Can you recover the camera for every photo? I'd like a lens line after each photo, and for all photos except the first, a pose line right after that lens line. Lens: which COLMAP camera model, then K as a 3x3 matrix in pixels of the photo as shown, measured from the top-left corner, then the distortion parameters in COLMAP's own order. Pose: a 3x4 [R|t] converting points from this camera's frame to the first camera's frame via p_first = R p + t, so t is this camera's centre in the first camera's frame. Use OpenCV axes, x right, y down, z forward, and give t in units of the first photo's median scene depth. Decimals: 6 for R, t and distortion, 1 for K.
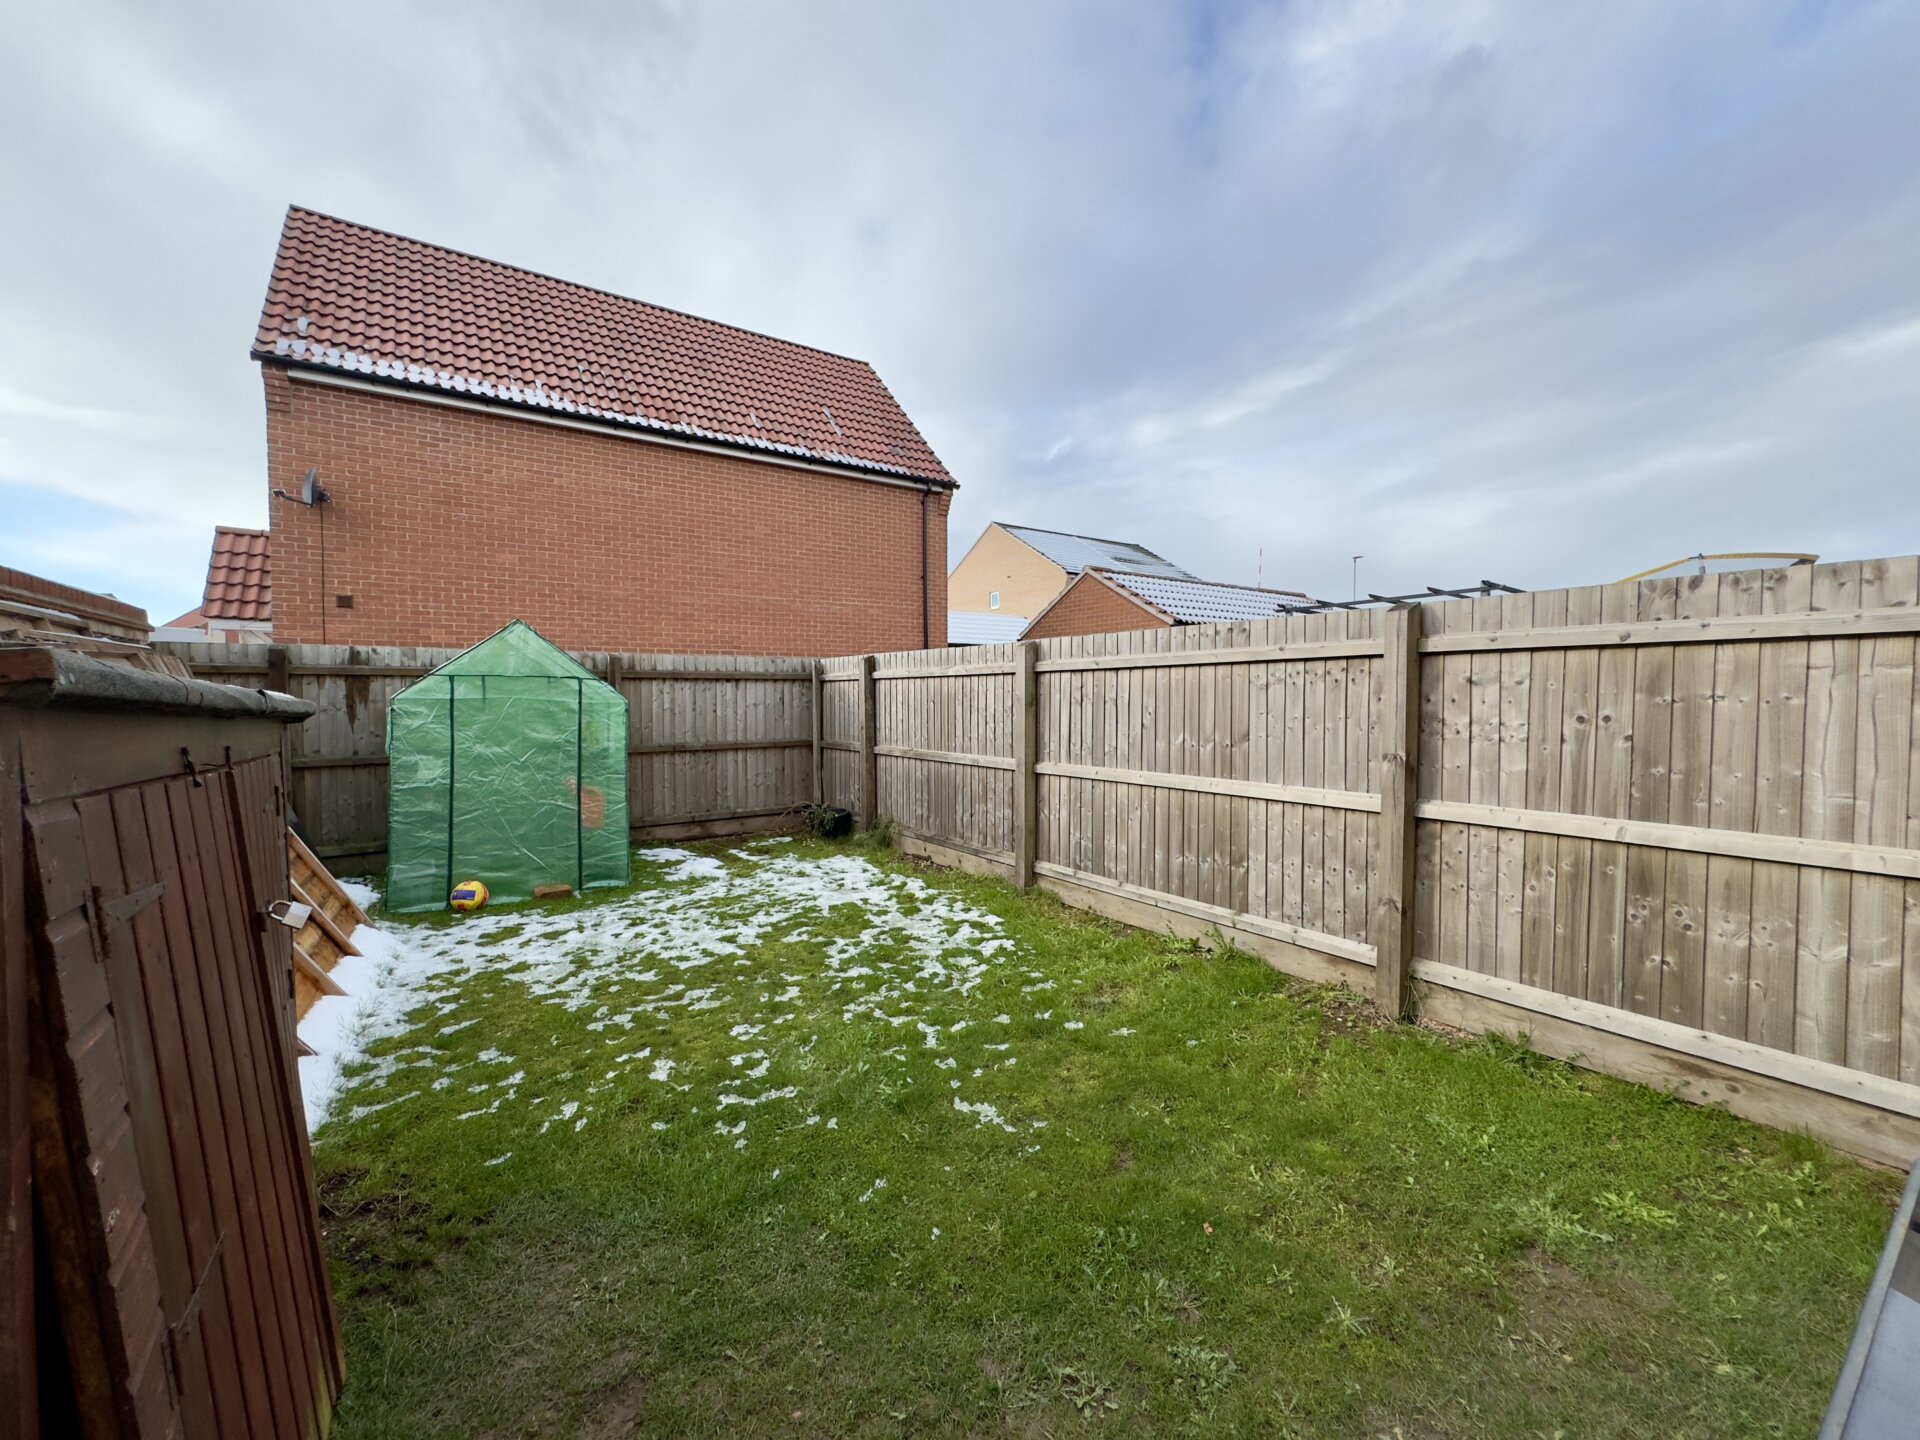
lens RADIAL K [[765.8, 0, 958.4], [0, 765.8, 718.4], [0, 0, 1]] dist [-0.000758, 0.000179]
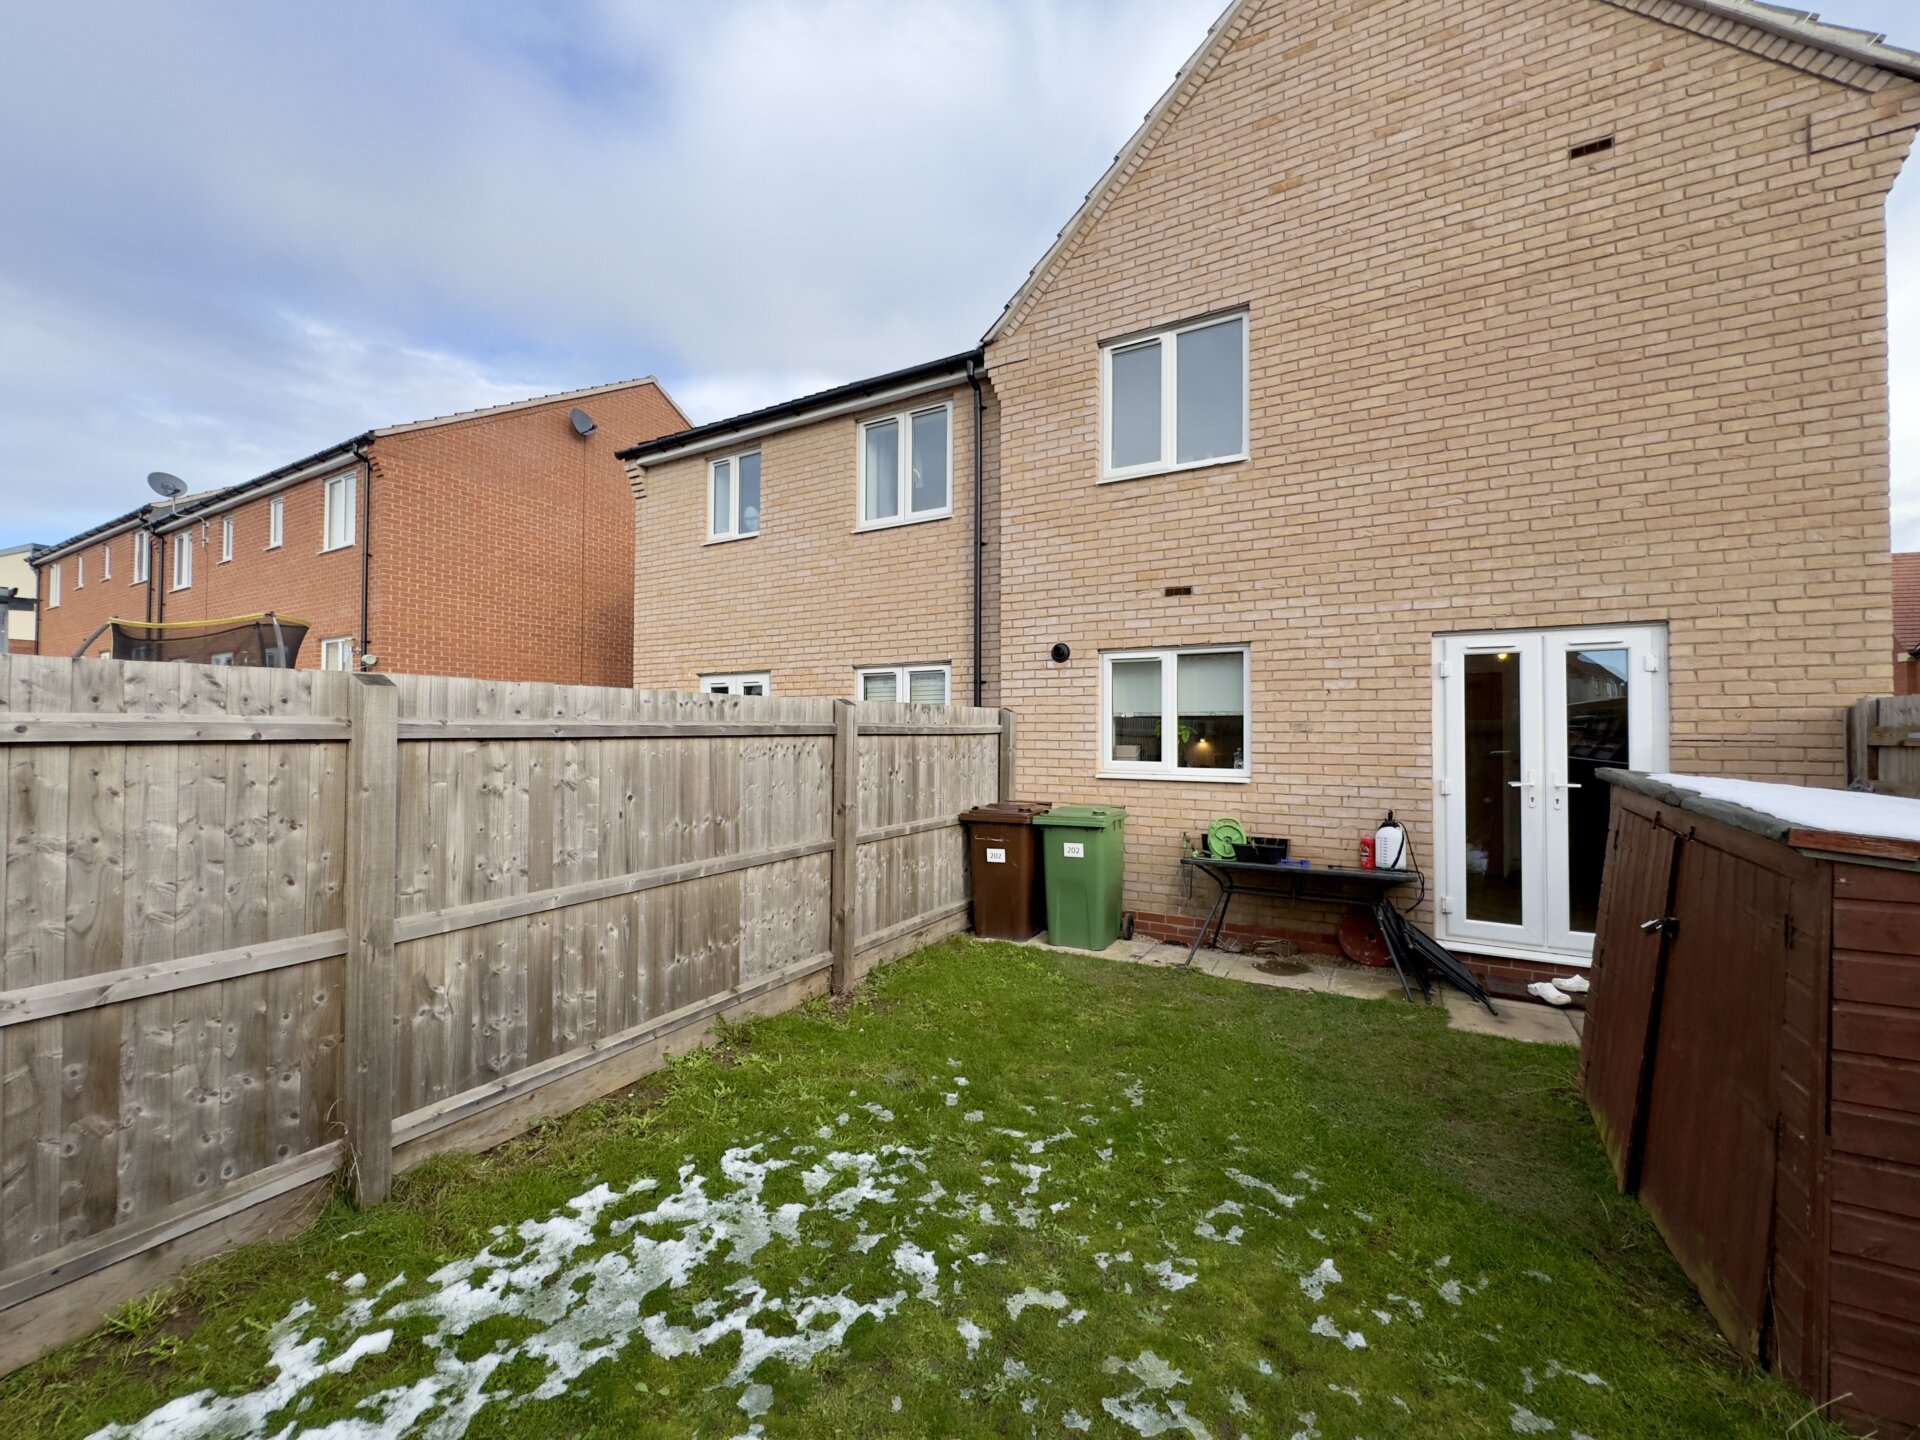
lens RADIAL K [[764.8, 0, 957.4], [0, 764.8, 718.8], [0, 0, 1]] dist [-0.003001, 0.000257]
pose [[-0.423663, 0.014488, 0.905704, -0.639548], [0.024691, 0.999685, -0.004442, -0.080665], [-0.905483, 0.020481, -0.423887, 1.120058]]
